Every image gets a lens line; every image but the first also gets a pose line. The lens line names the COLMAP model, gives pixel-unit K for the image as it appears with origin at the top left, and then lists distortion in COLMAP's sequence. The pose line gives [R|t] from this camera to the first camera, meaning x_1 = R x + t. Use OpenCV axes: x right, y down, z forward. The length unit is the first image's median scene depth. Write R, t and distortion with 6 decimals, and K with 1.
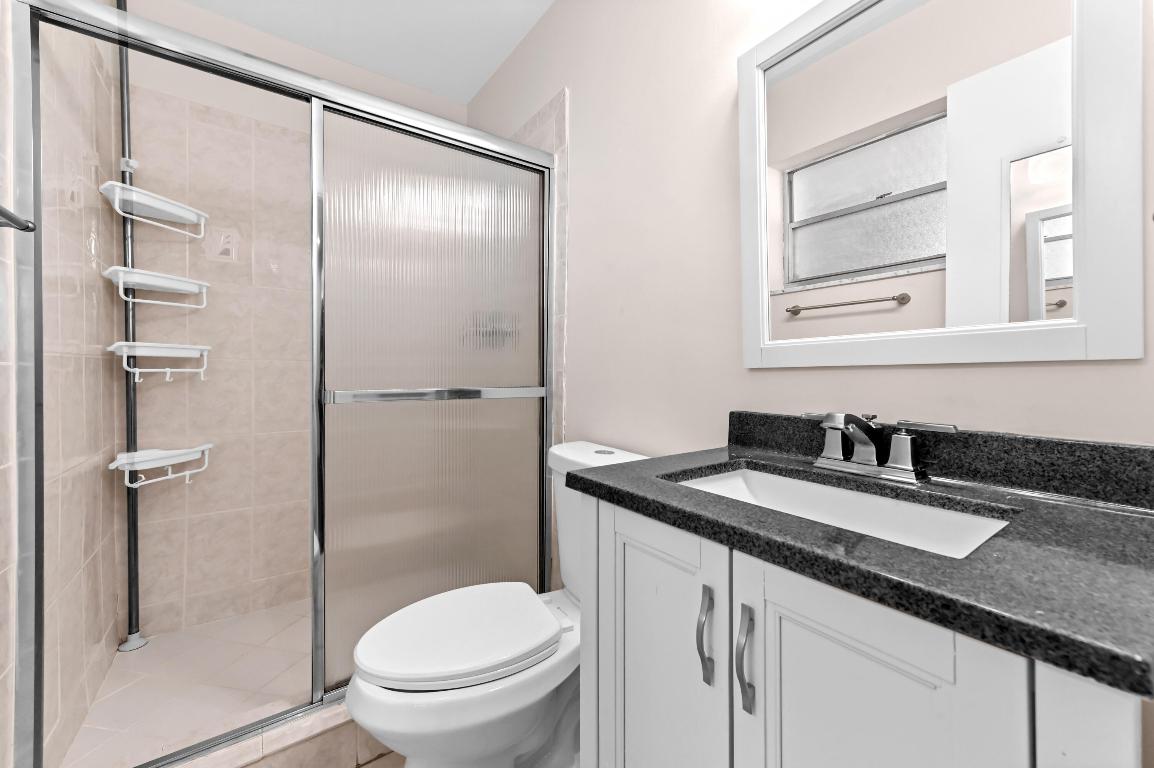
lens RADIAL K [[467.1, 0, 573.0], [0, 467.1, 373.7], [0, 0, 1]] dist [0.011305, 0.000091]
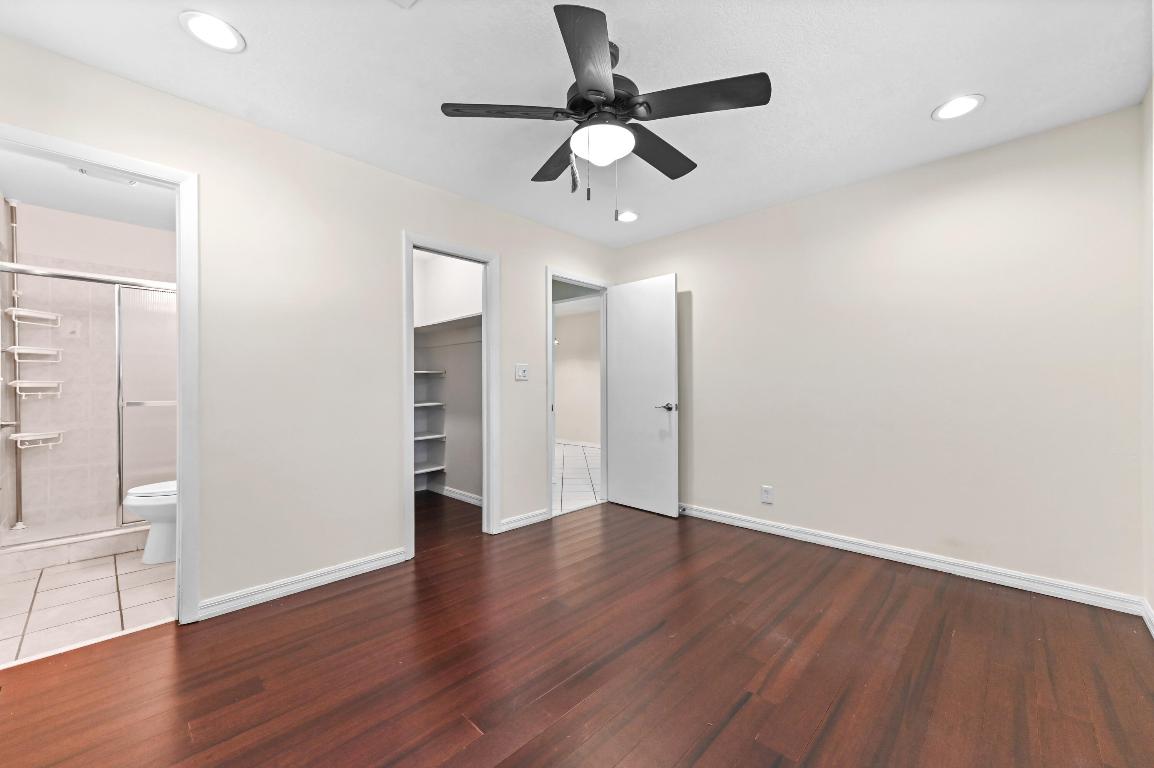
lens RADIAL K [[467.1, 0, 582.9], [0, 467.1, 388.9], [0, 0, 1]] dist [0.011305, 0.000091]
pose [[0.980962, -0.003312, 0.194171, 1.027864], [0.004197, 0.999983, -0.004145, -0.008738], [-0.194154, 0.004881, 0.980959, -1.438050]]
